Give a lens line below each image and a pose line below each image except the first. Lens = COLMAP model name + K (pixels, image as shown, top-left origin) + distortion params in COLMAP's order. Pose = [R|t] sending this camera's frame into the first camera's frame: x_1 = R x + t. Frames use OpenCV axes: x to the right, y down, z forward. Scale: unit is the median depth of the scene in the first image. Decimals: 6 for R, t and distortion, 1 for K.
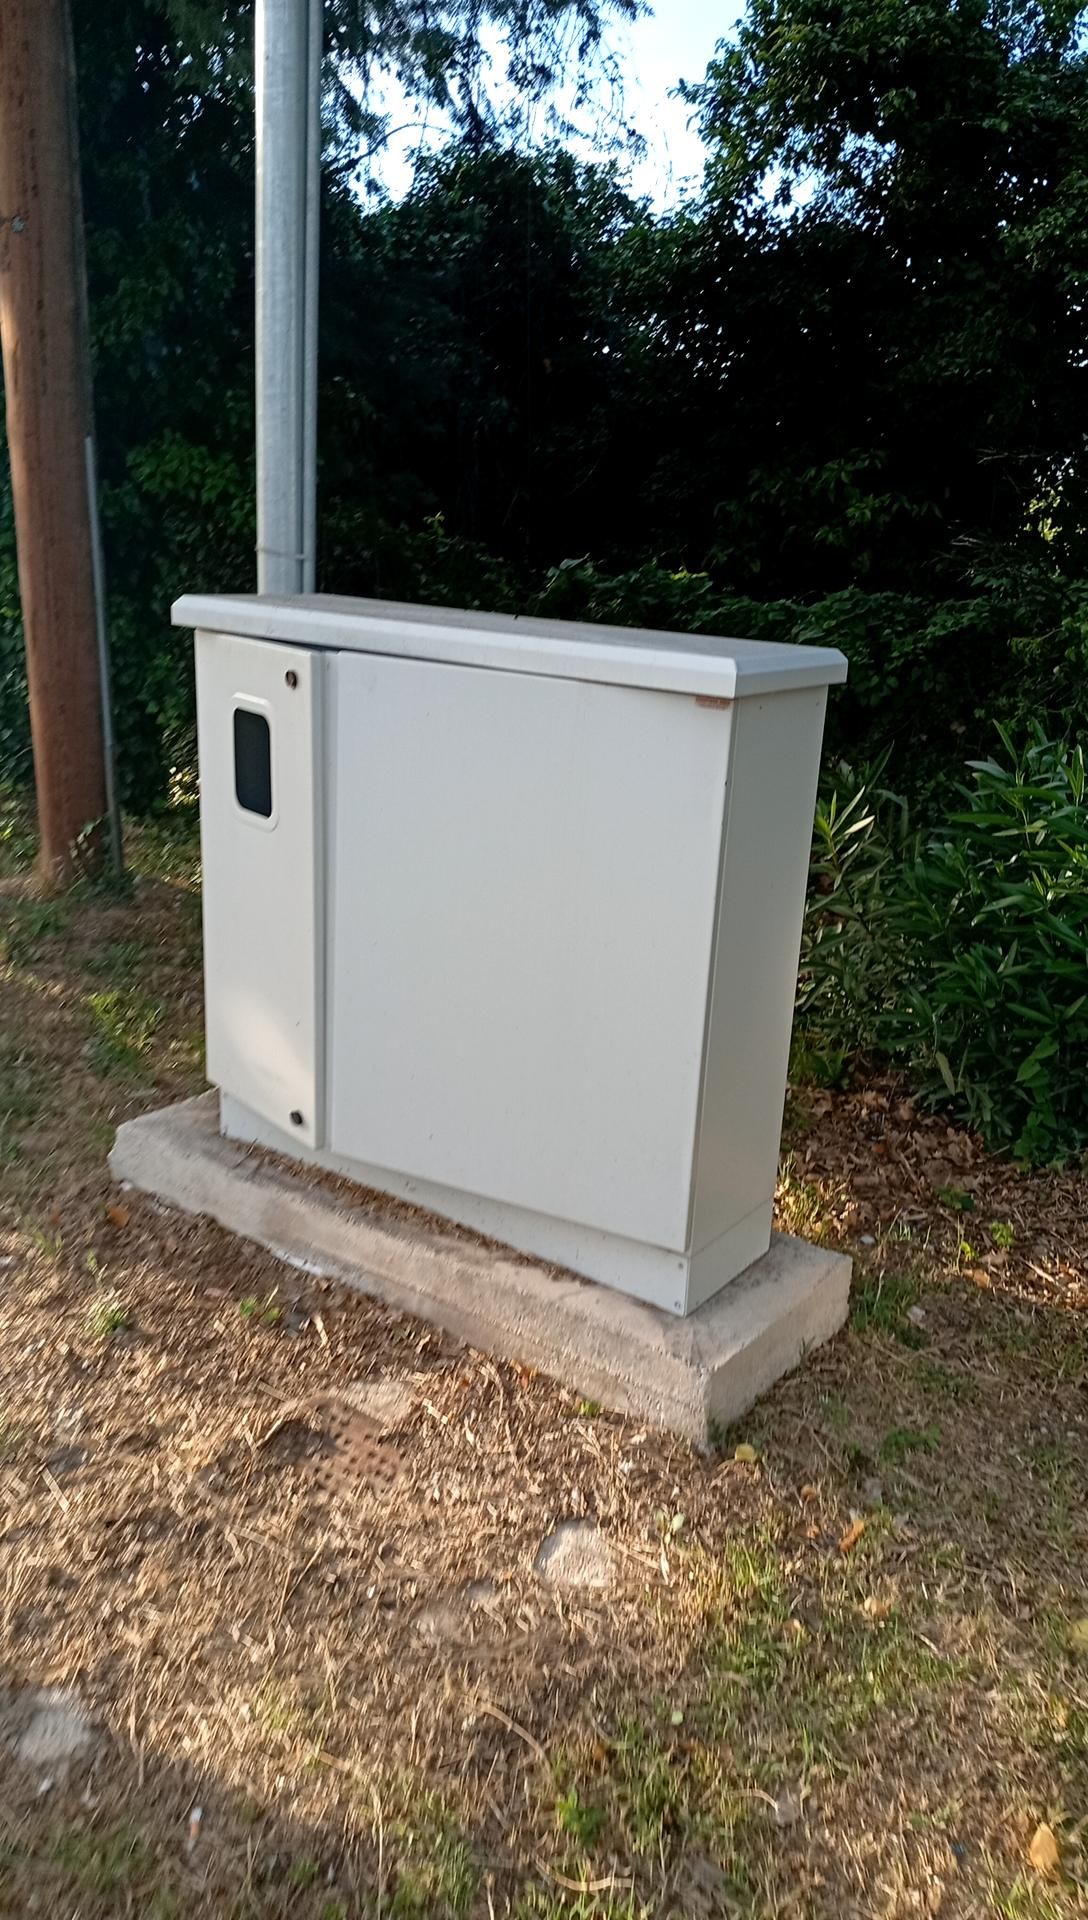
lens RADIAL K [[1439.5, 0, 544.0], [0, 1439.5, 960.0], [0, 0, 1]] dist [0.064066, -0.214933]
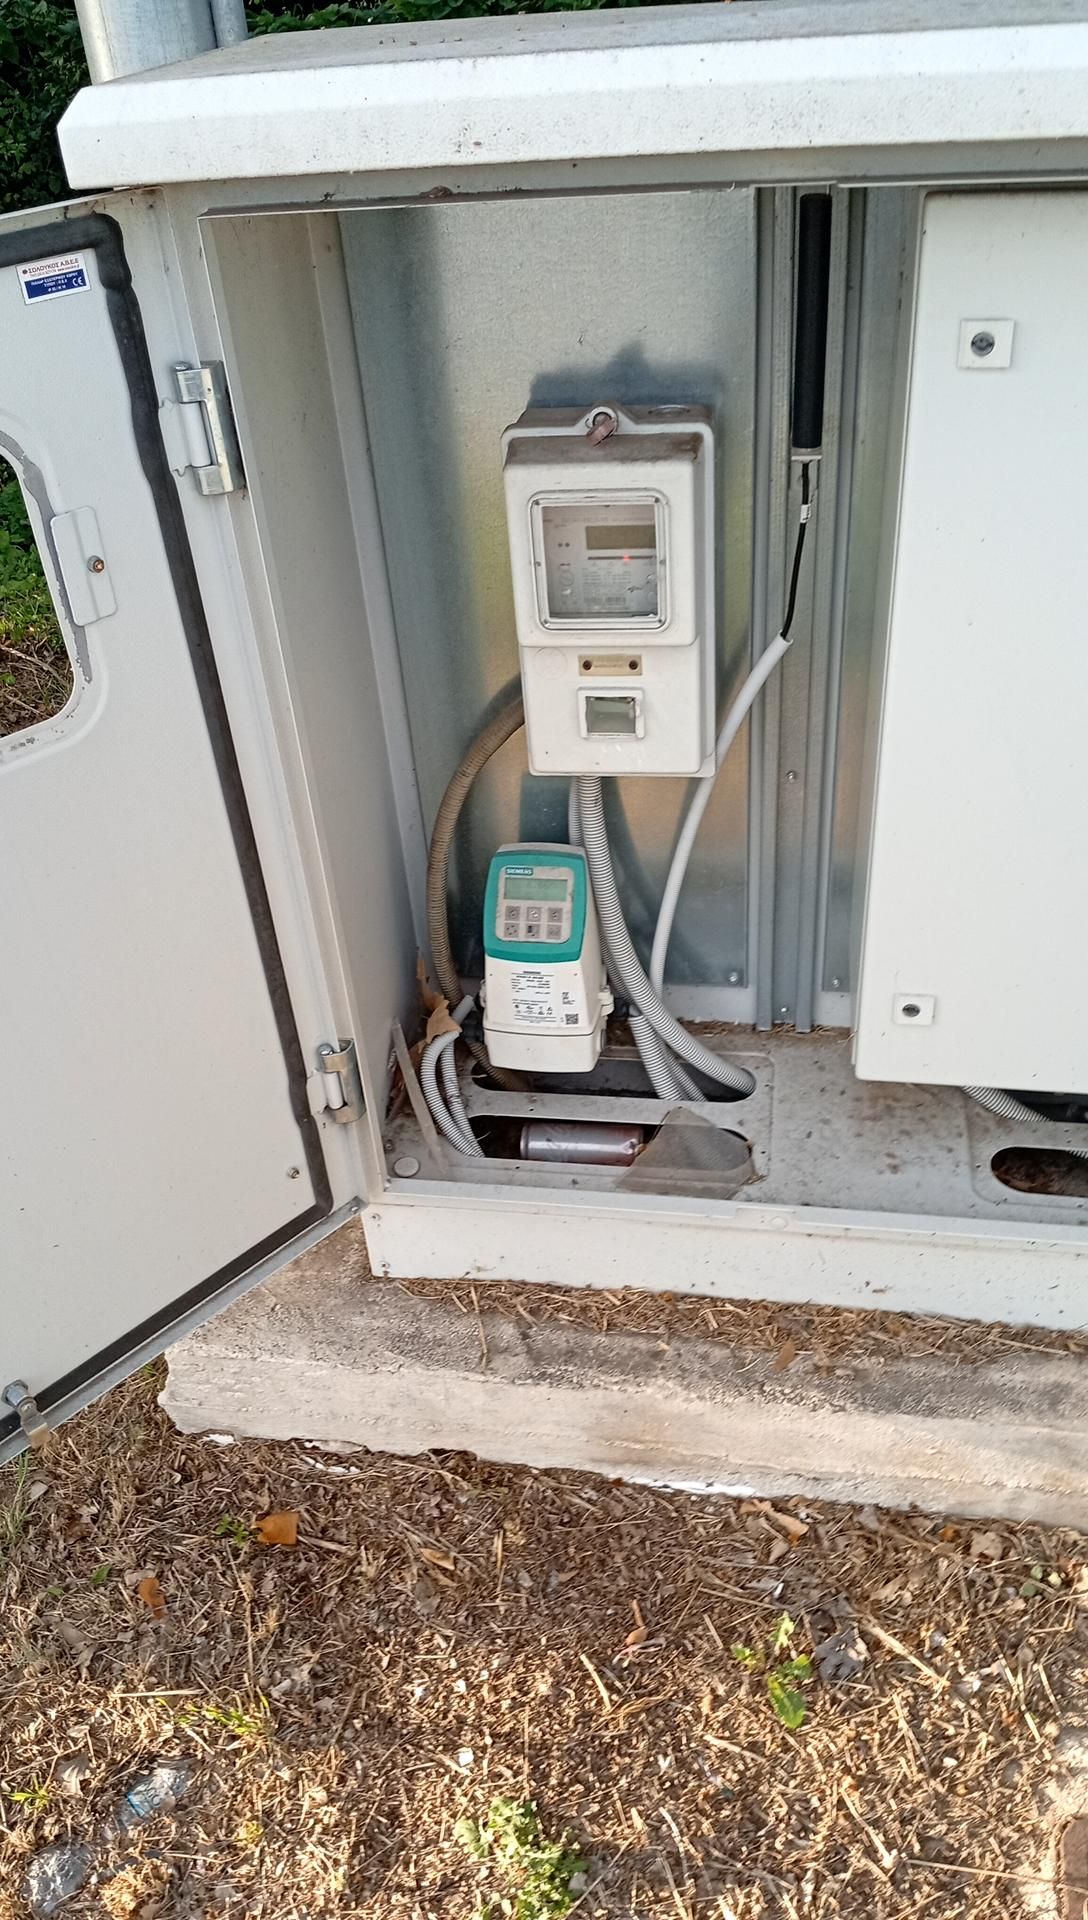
lens RADIAL K [[1523.5, 0, 555.3], [0, 1523.5, 949.1], [0, 0, 1]] dist [-0.000660, -0.053024]
pose [[0.898379, -0.340039, 0.278007, -0.298435], [0.236298, 0.907732, 0.346679, -0.160876], [-0.370241, -0.245756, 0.895838, 0.580640]]
